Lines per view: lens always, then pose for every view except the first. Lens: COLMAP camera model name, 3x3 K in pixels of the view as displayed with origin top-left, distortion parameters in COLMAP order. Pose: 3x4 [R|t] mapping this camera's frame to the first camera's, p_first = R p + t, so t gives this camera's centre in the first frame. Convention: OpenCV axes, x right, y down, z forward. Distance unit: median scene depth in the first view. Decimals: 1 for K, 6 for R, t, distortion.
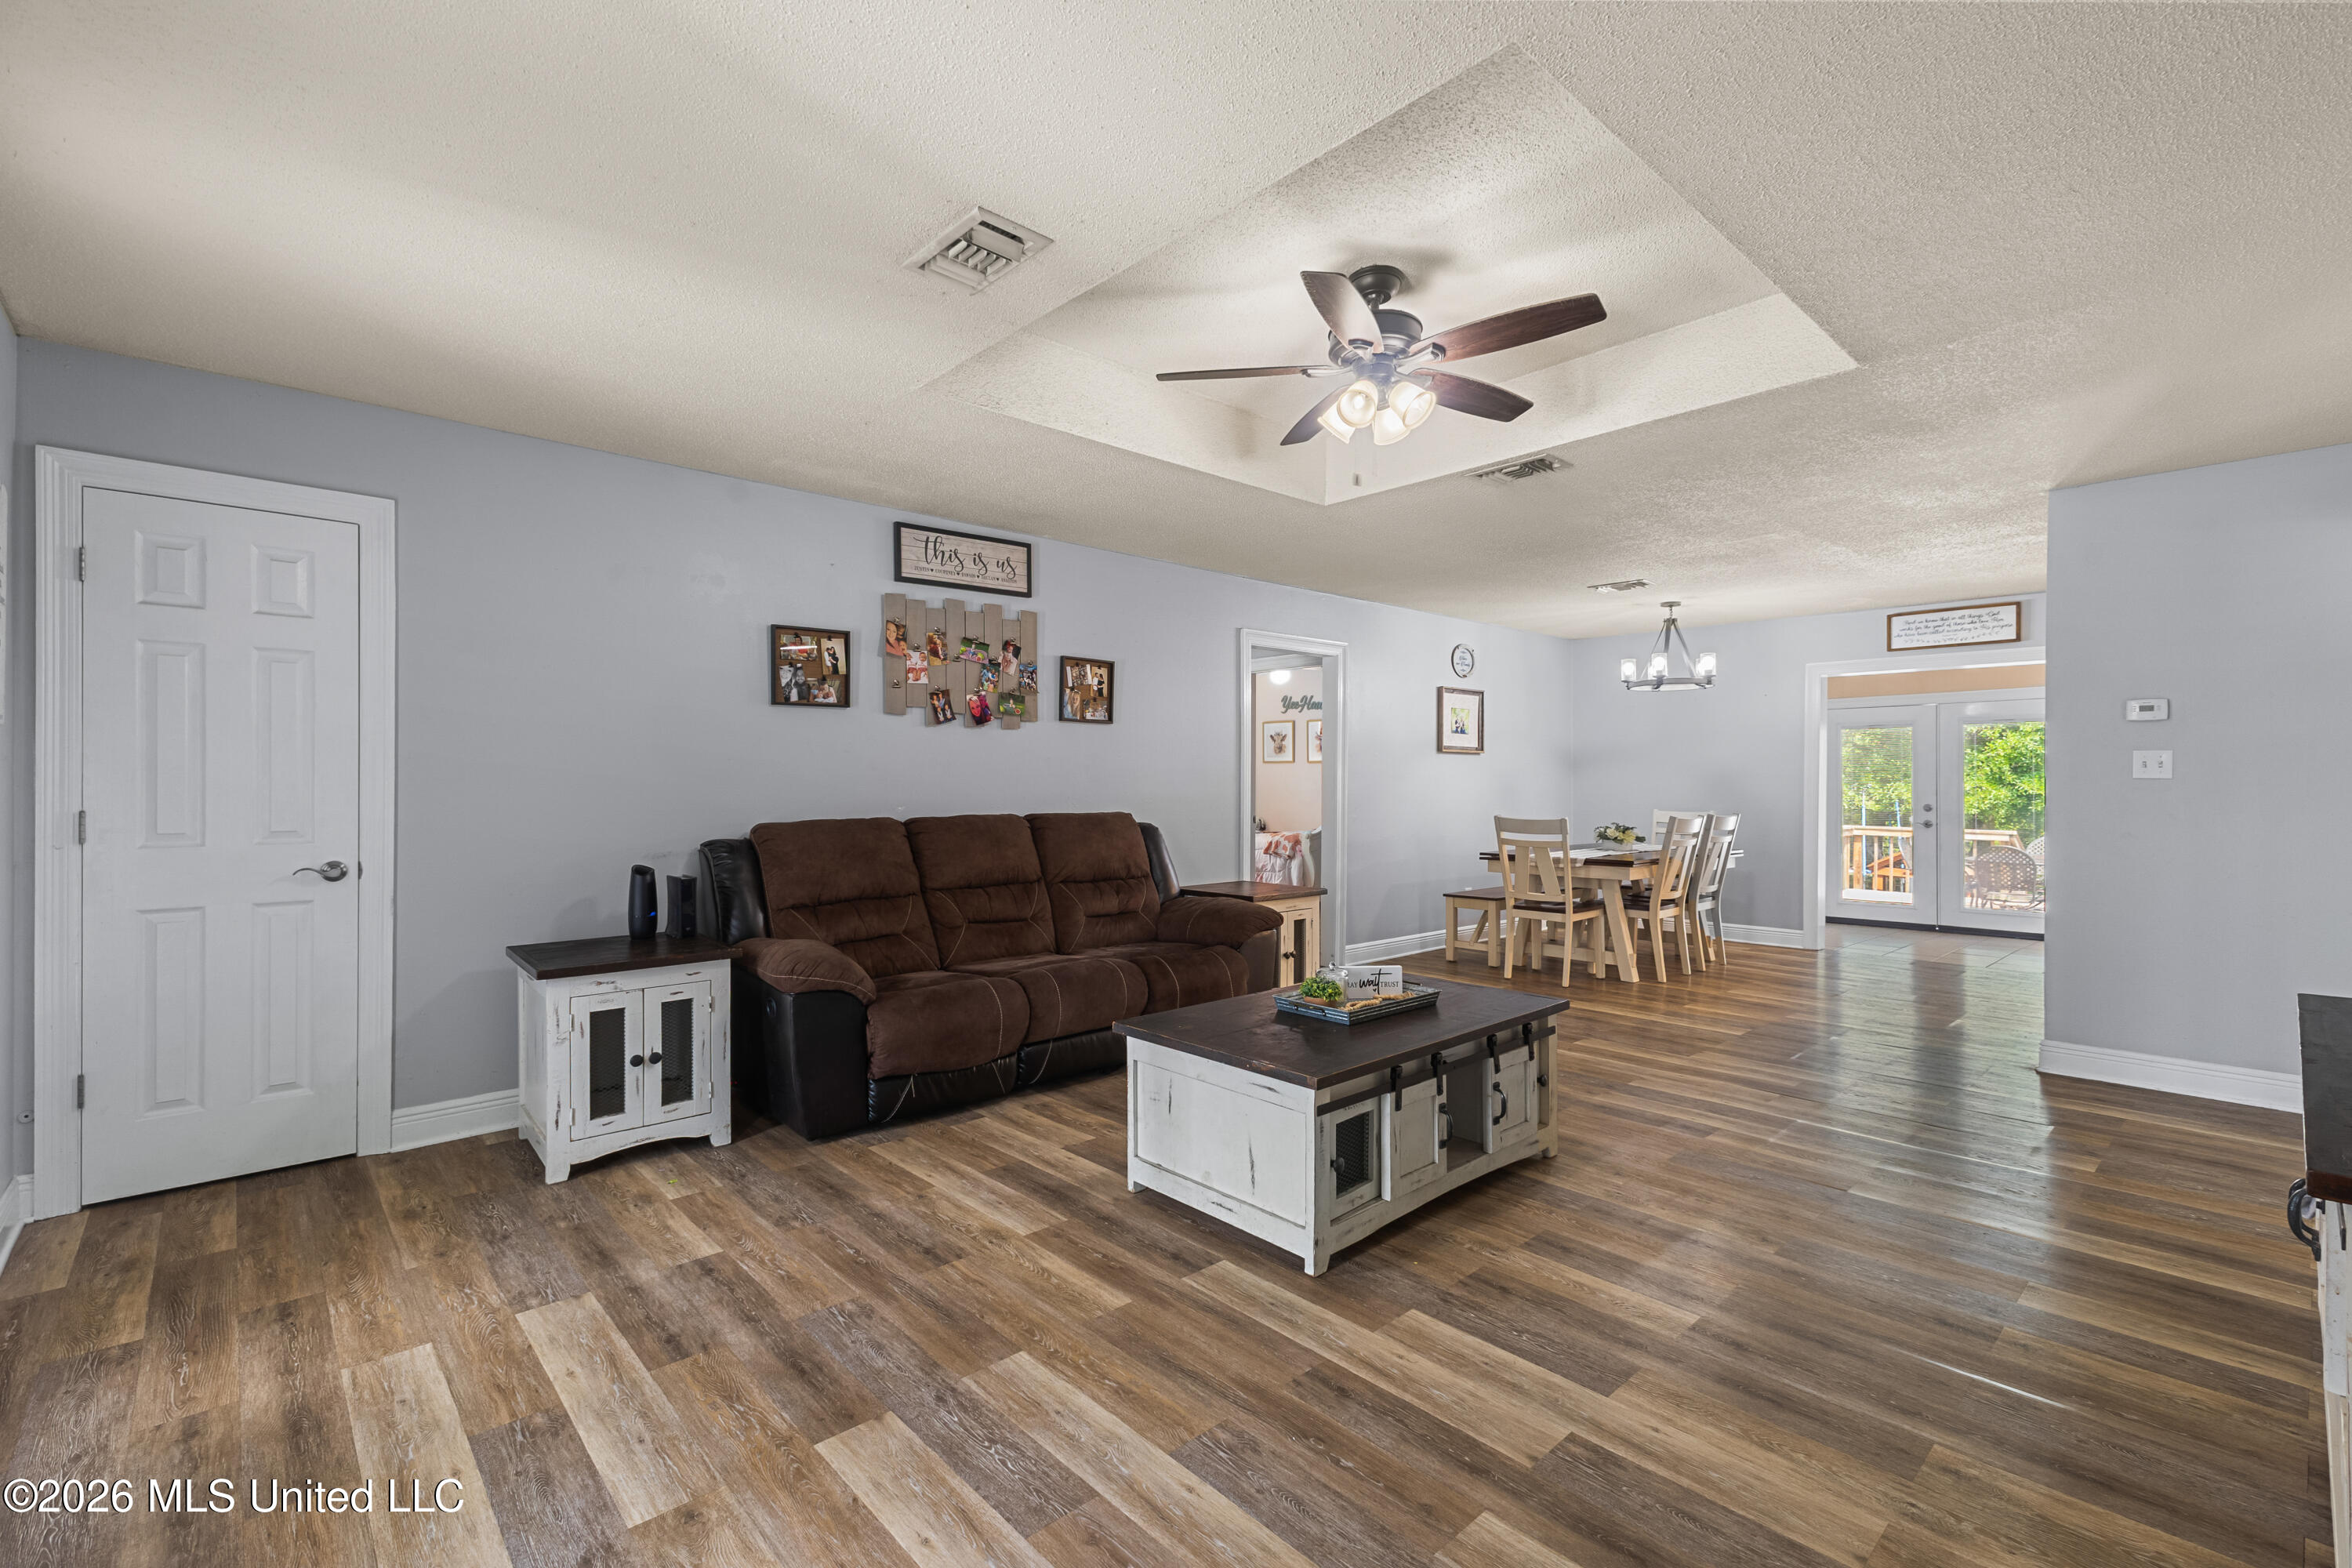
lens RADIAL K [[1031.8, 0, 1171.4], [0, 1031.8, 783.4], [0, 0, 1]] dist [0.013600, -0.002789]
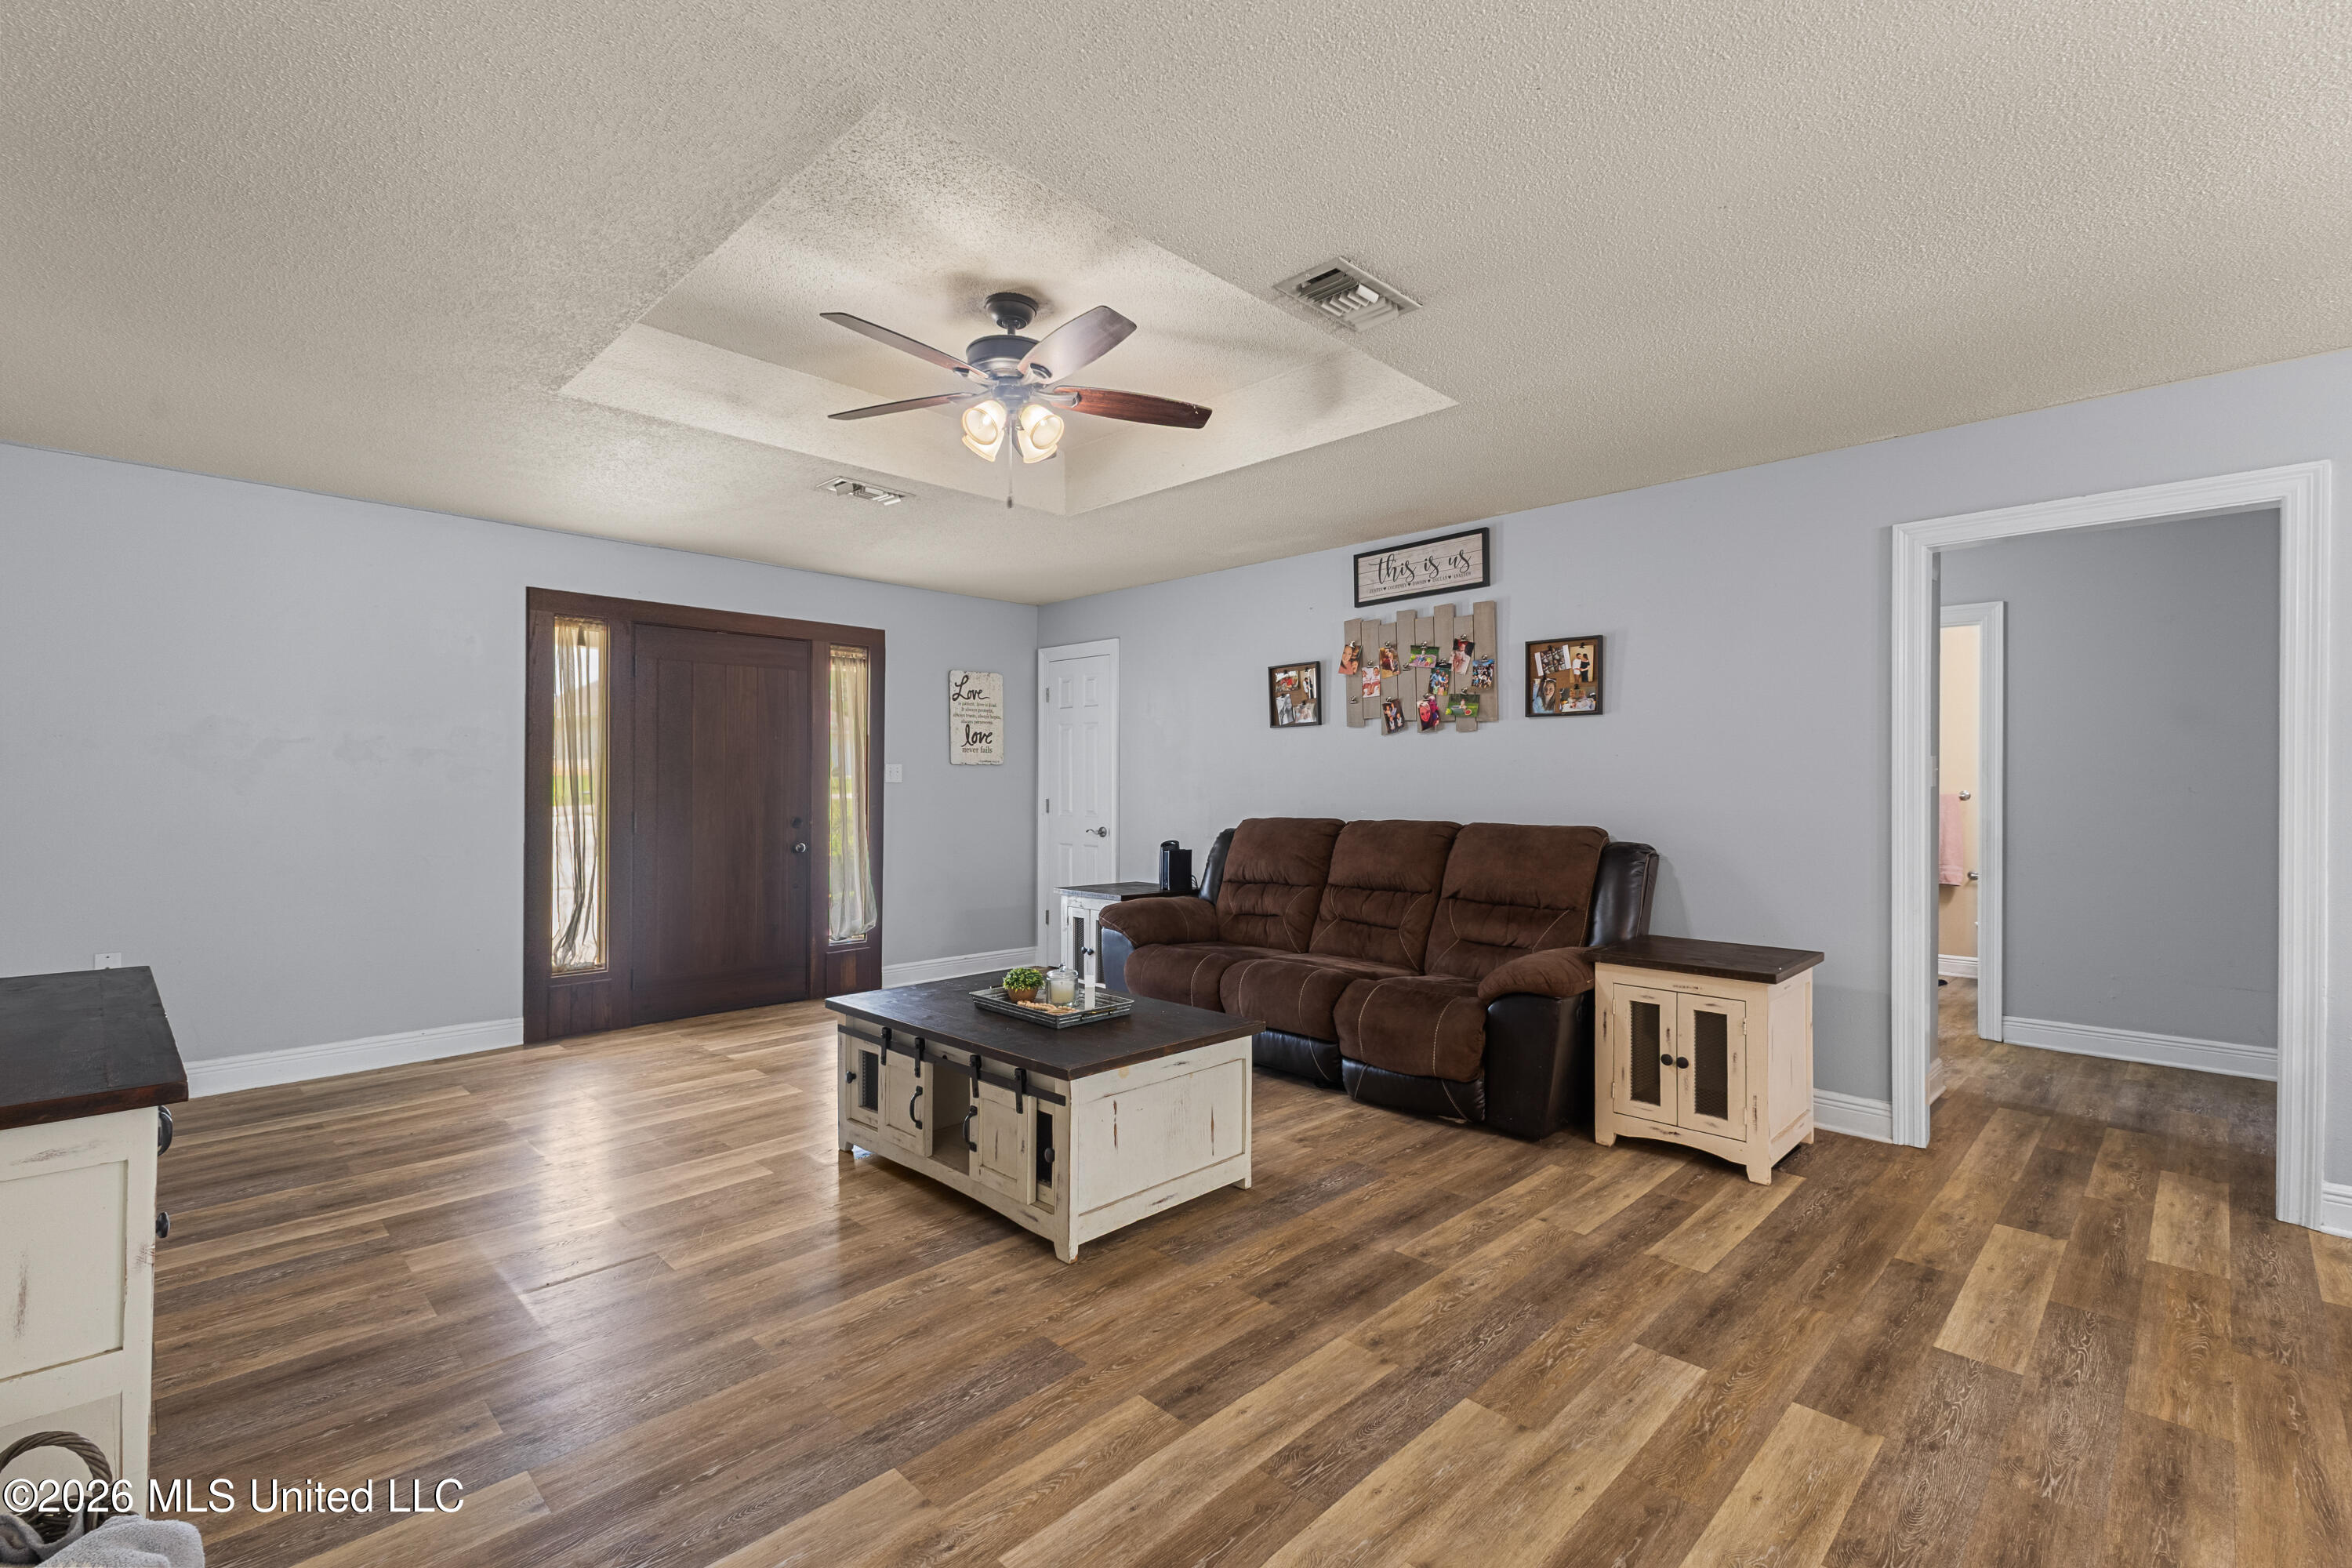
lens RADIAL K [[1031.8, 0, 1171.0], [0, 1031.8, 773.7], [0, 0, 1]] dist [0.013600, -0.002789]
pose [[0.046631, -0.014323, -0.998809, 0.821639], [-0.005365, 0.999879, -0.014589, 0.000653], [0.998898, 0.006039, 0.046549, 0.737139]]
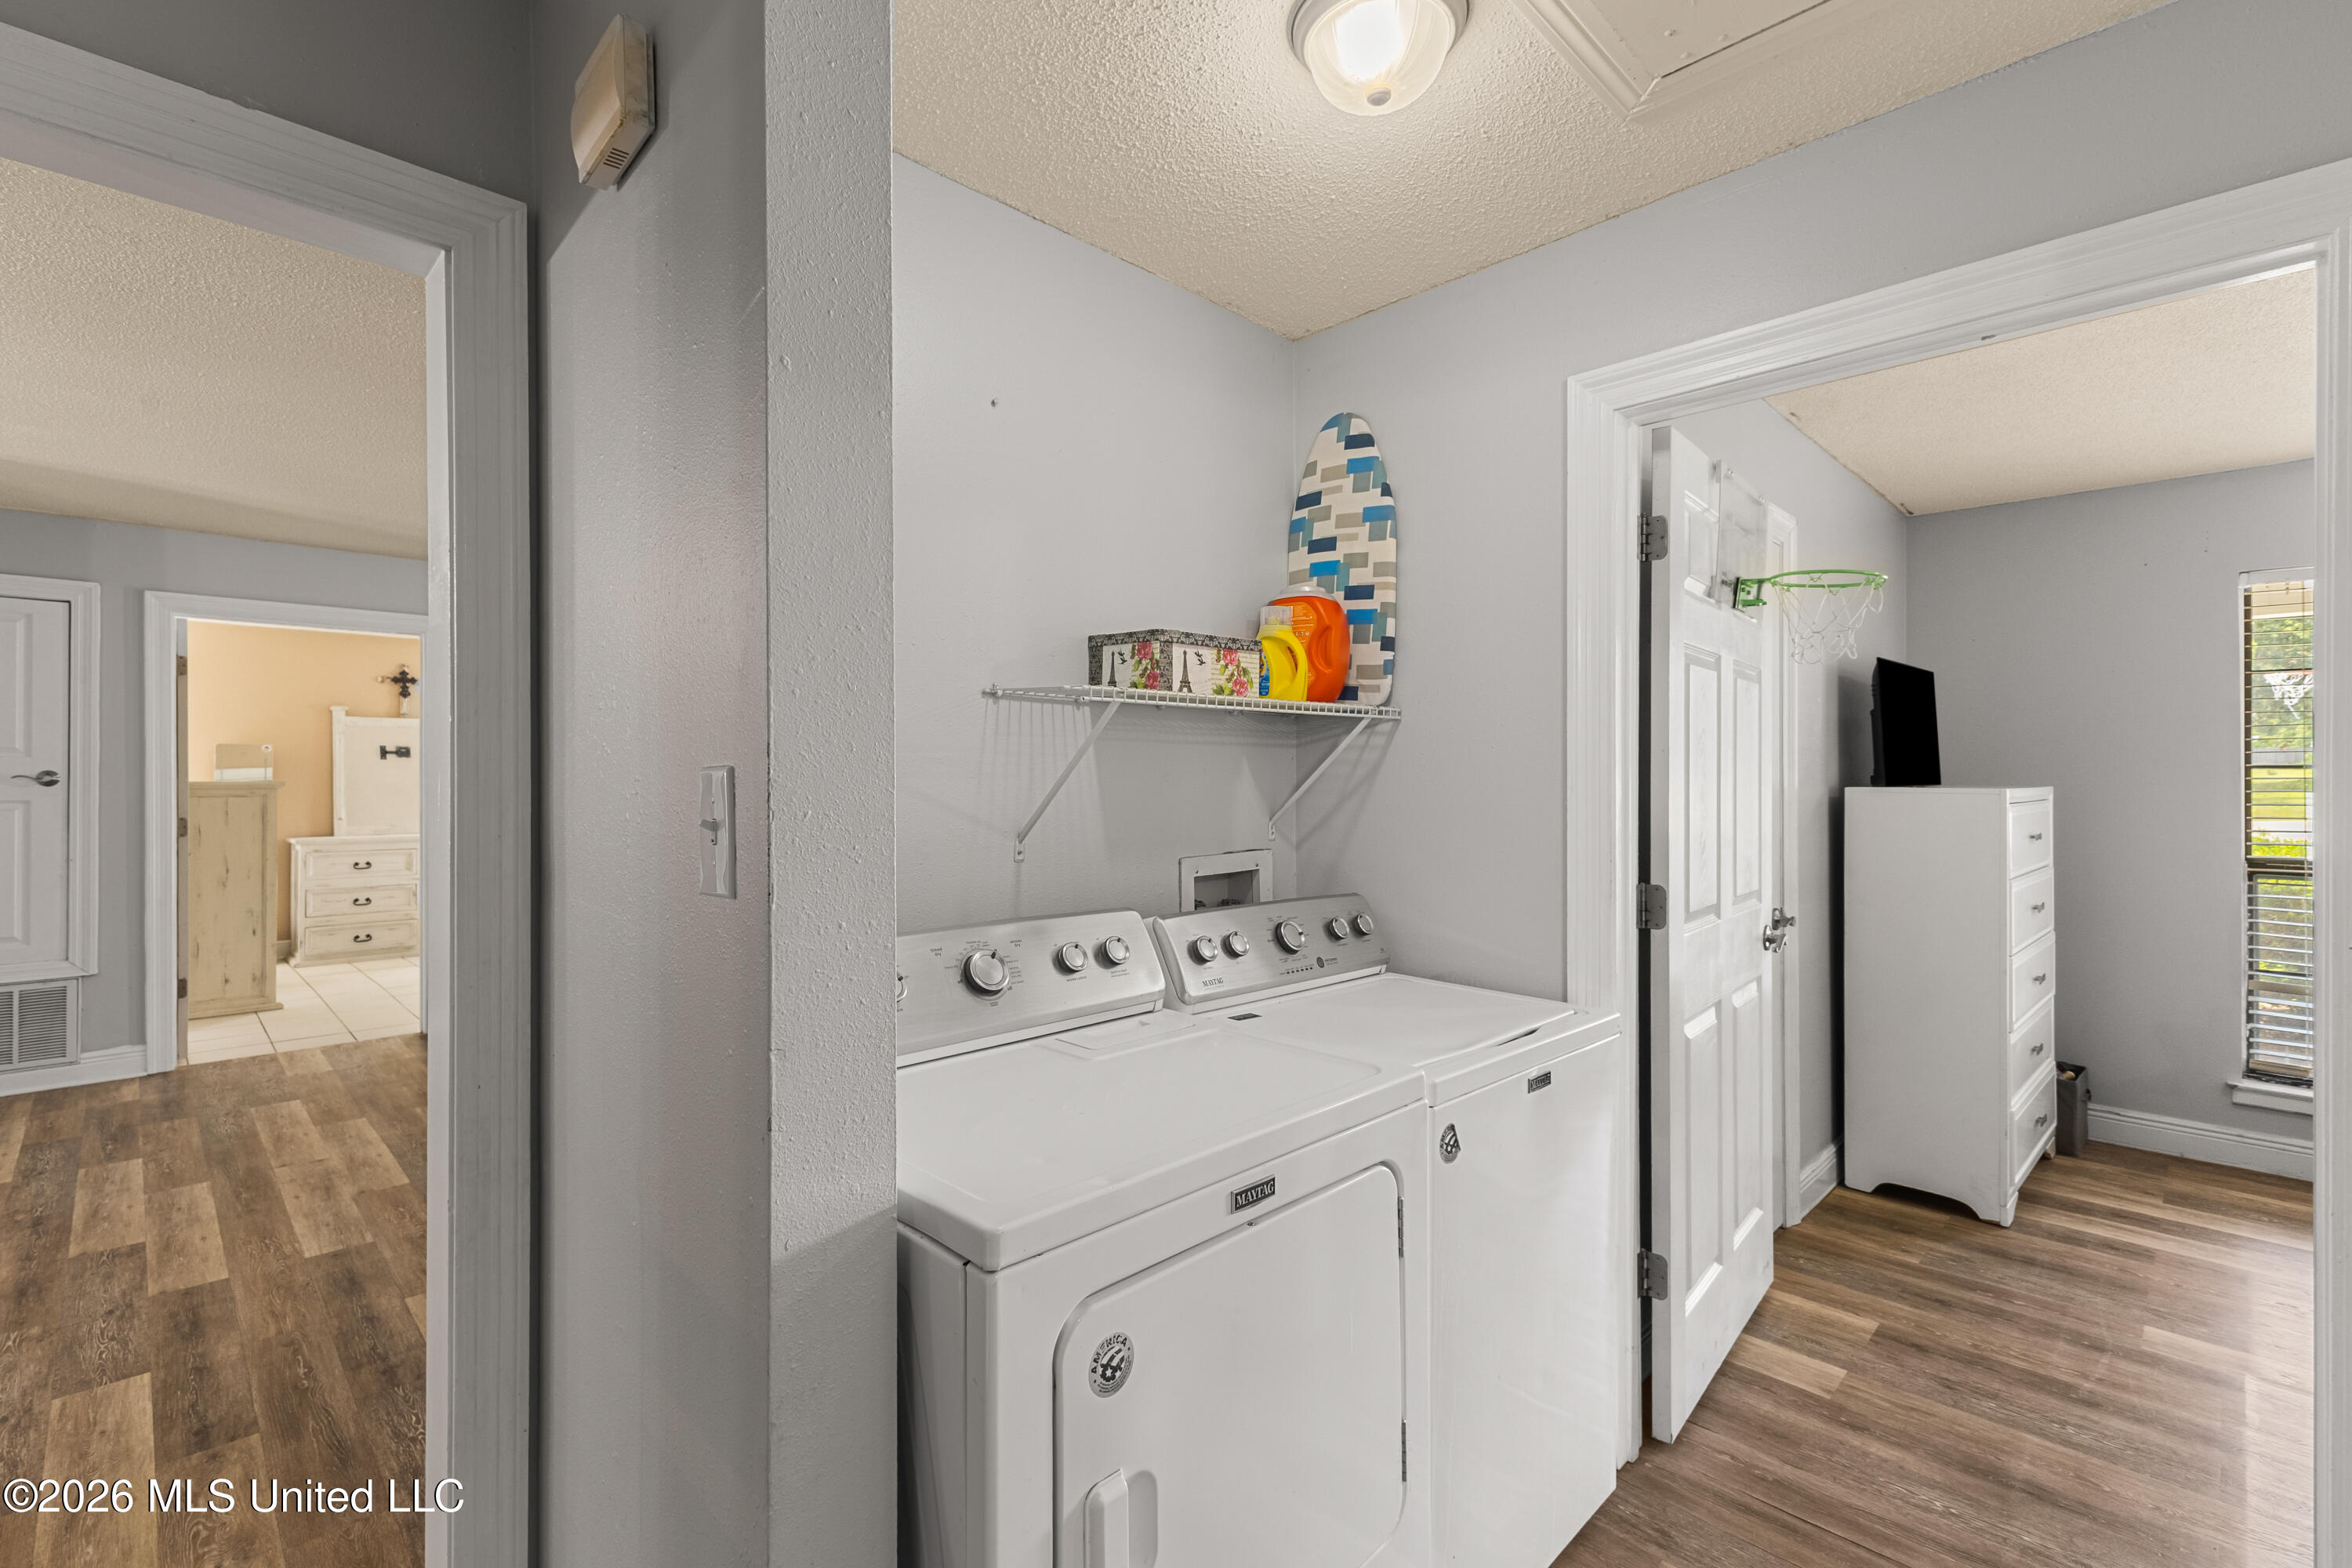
lens RADIAL K [[1031.8, 0, 1176.0], [0, 1031.8, 772.4], [0, 0, 1]] dist [0.013600, -0.002789]
pose [[-0.998649, -0.004686, -0.051749, -0.111135], [-0.005019, 0.999968, 0.006306, -0.038269], [0.051718, 0.006558, -0.998640, 1.638201]]
